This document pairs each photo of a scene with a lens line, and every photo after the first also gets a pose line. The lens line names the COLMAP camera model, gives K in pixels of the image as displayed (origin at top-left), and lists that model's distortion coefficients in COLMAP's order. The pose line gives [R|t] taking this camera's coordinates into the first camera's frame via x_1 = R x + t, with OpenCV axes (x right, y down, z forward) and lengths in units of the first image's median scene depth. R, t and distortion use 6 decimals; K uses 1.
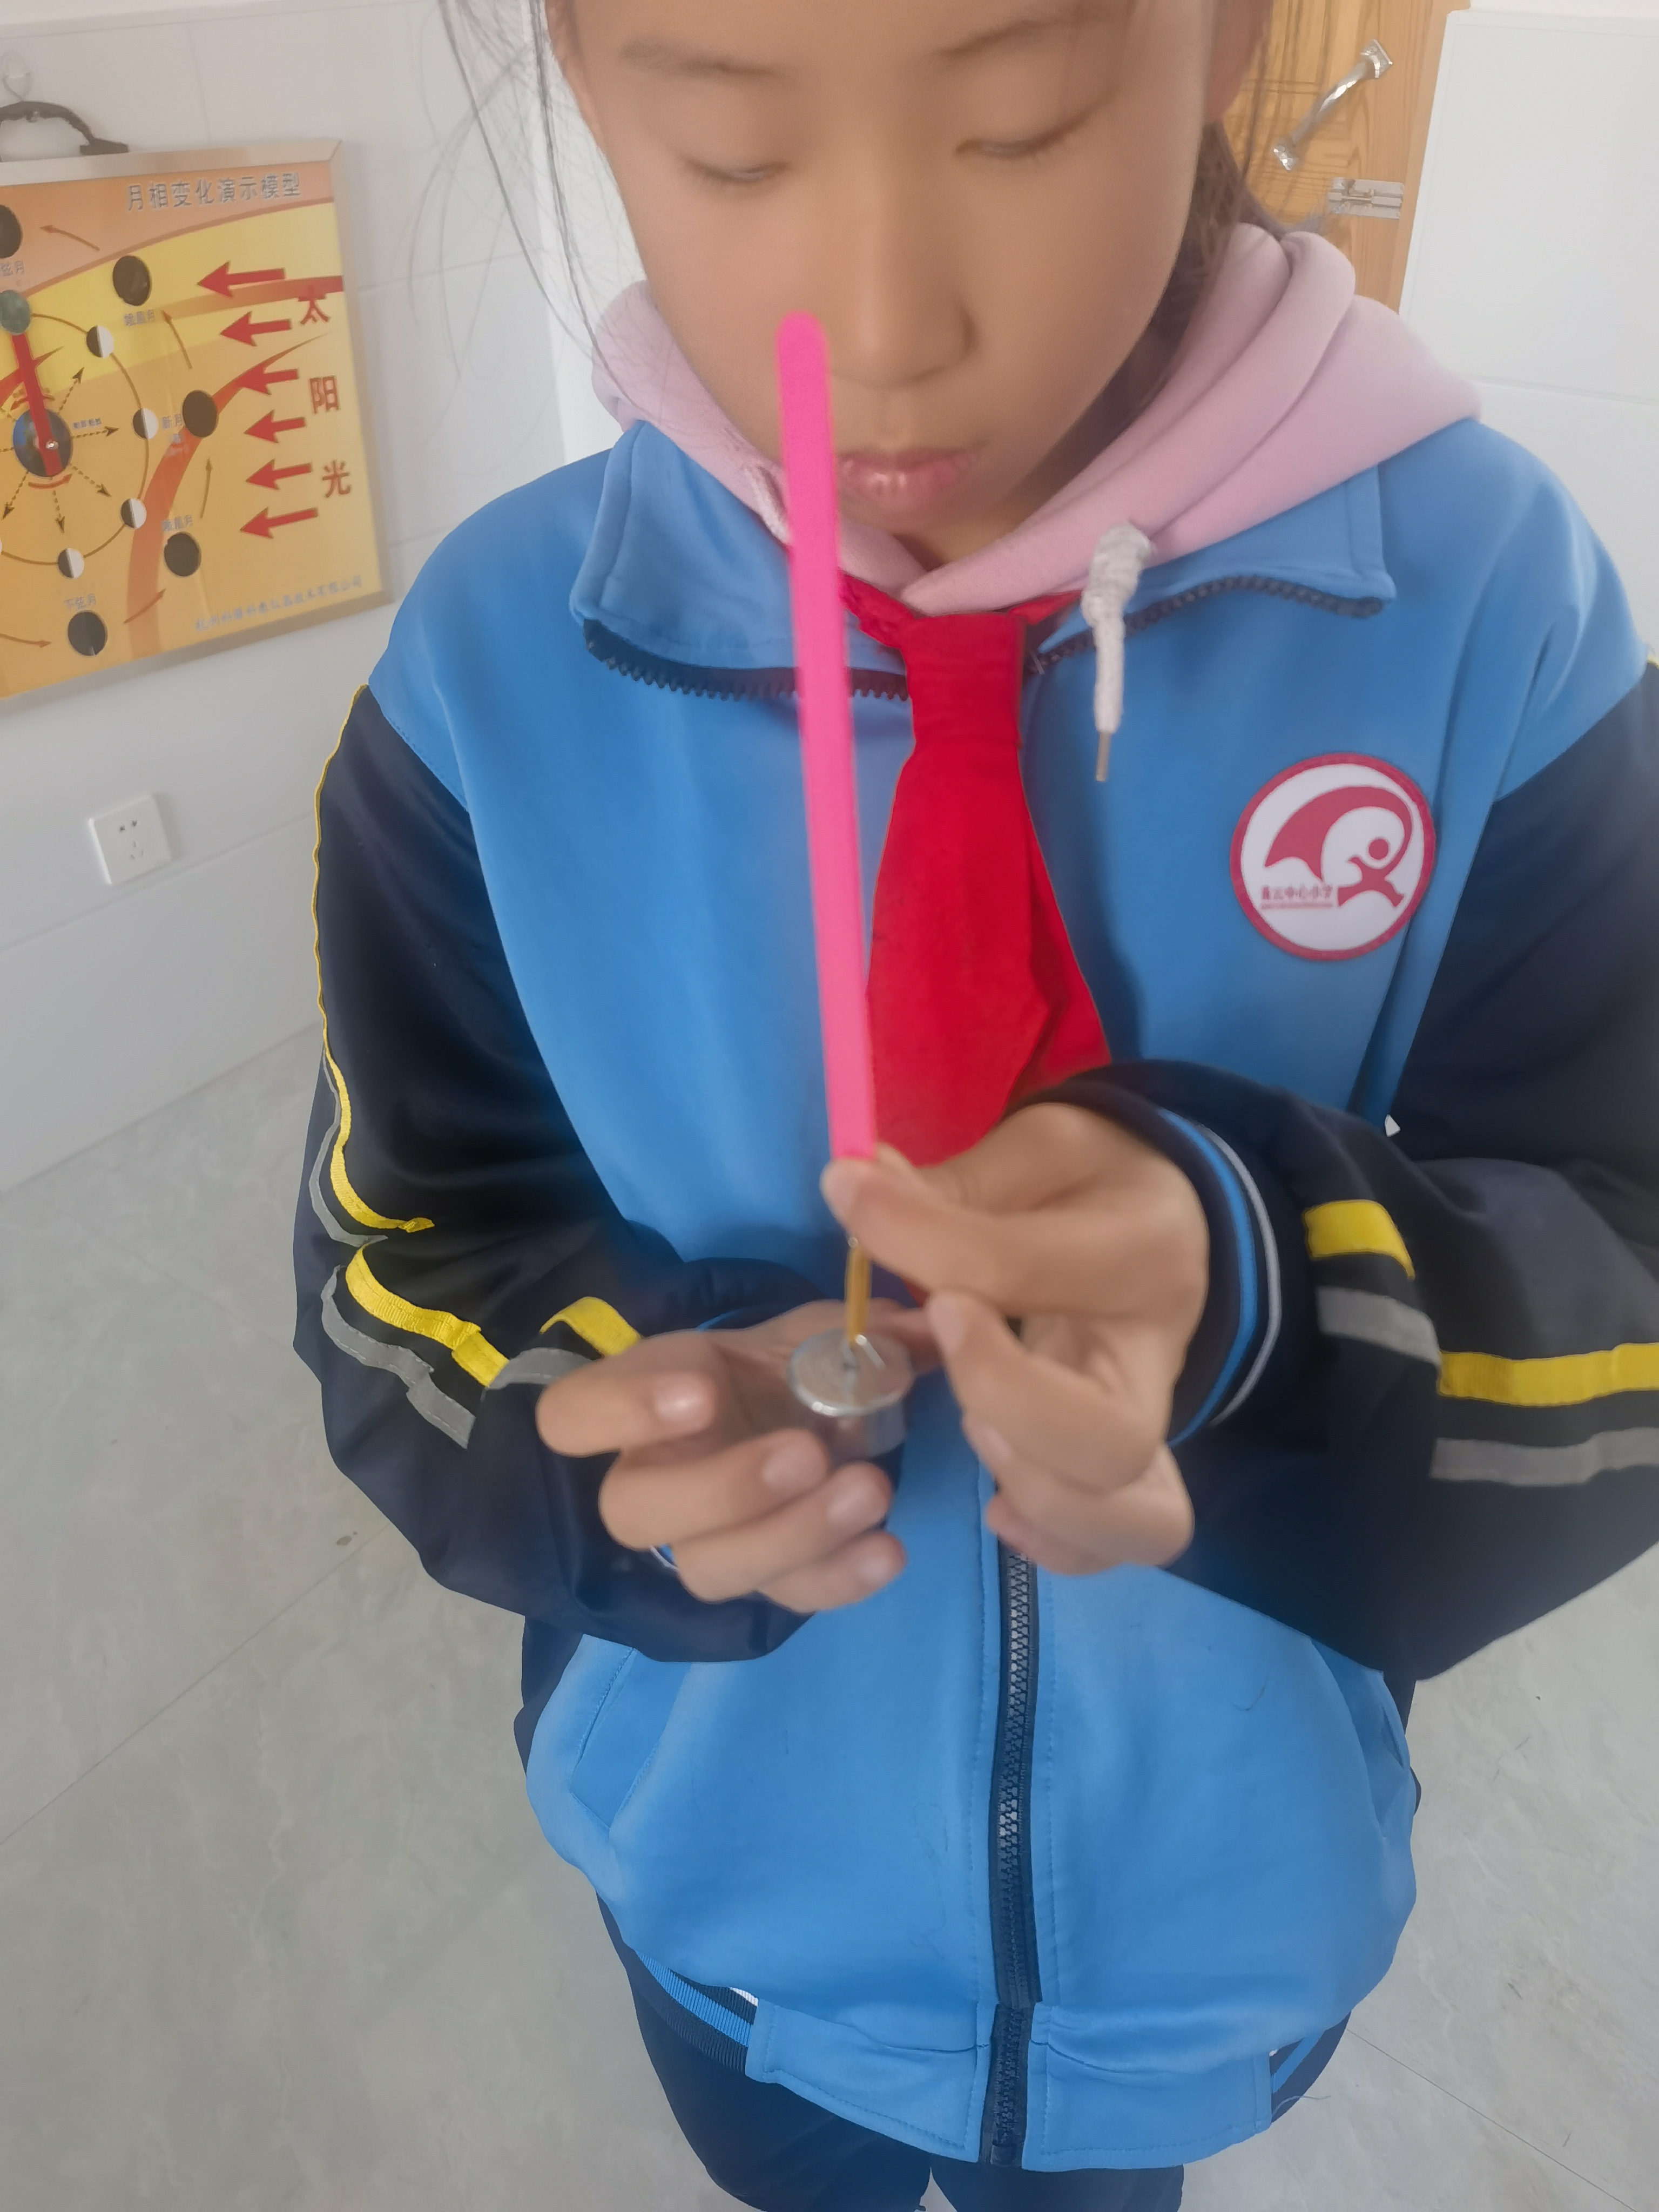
lens RADIAL K [[1792.1, 0, 840.0], [0, 1792.1, 1114.0], [0, 0, 1]] dist [0.101459, -0.084501]
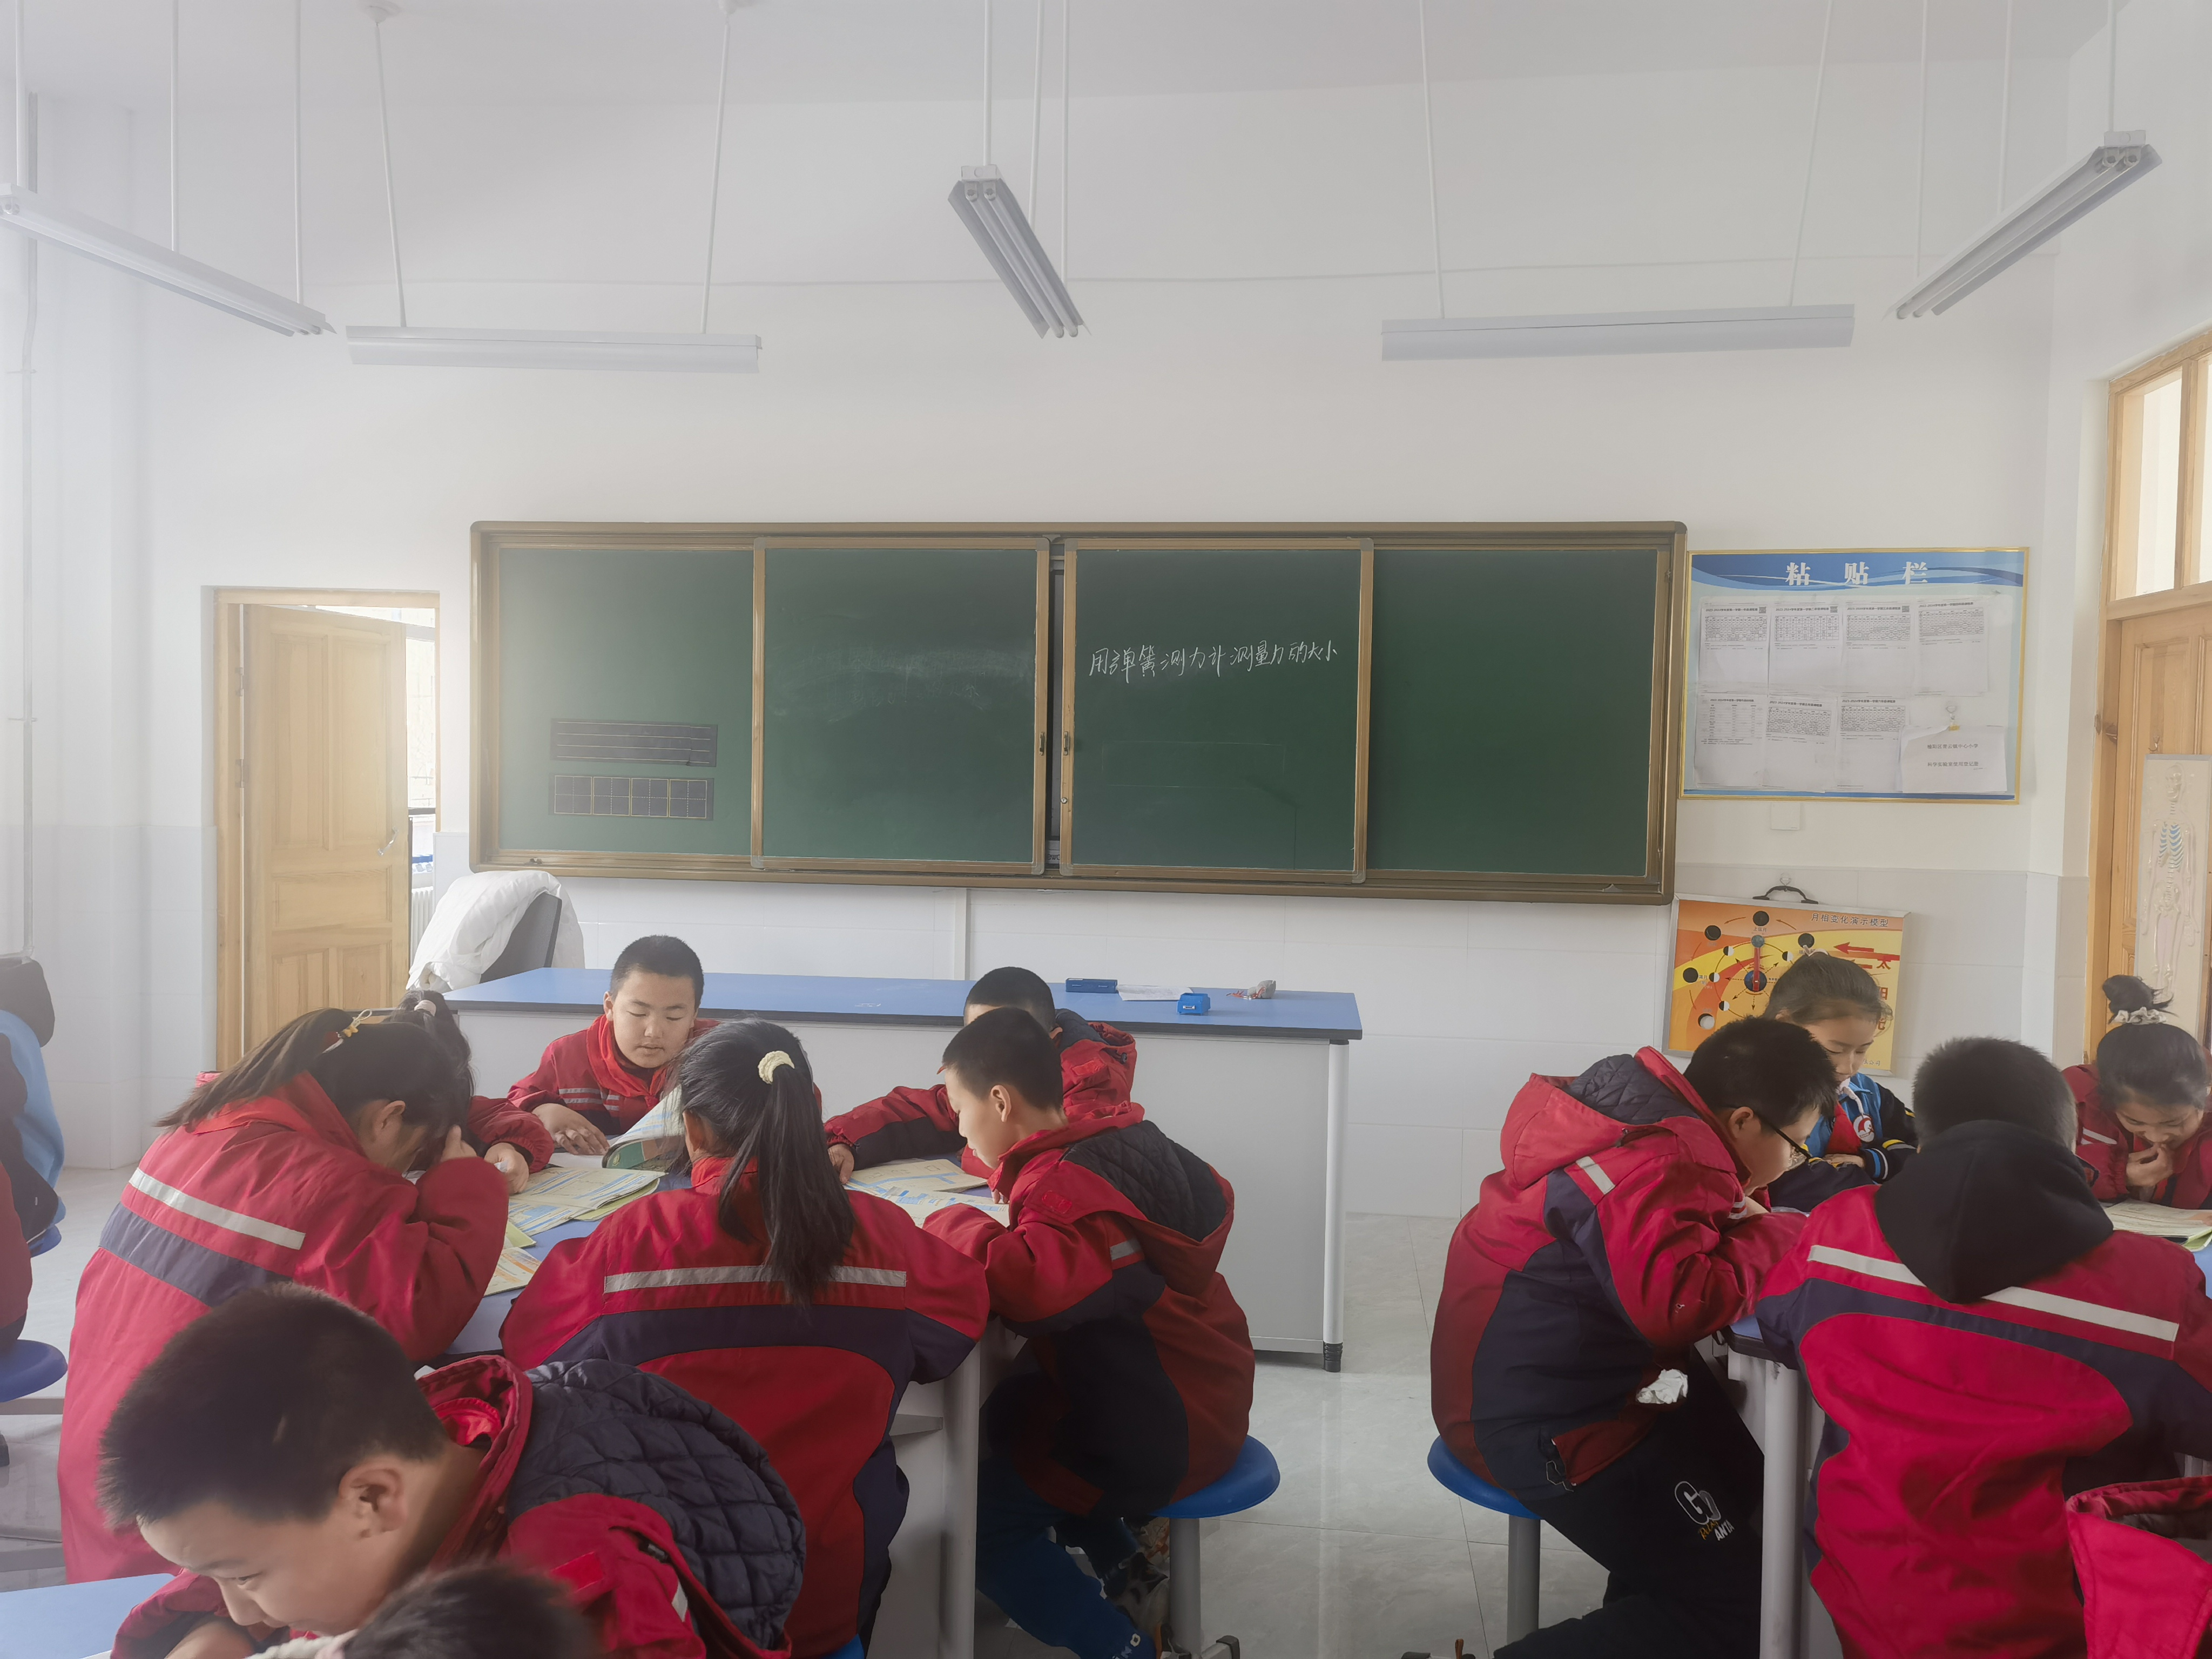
lens RADIAL K [[1792.1, 0, 1103.5], [0, 1792.1, 805.8], [0, 0, 1]] dist [0.101459, -0.084501]
pose [[0.491122, 0.053557, -0.869443, 1.492561], [-0.522080, 0.817077, -0.244576, 0.633192], [0.697303, 0.574035, 0.429246, -1.096999]]
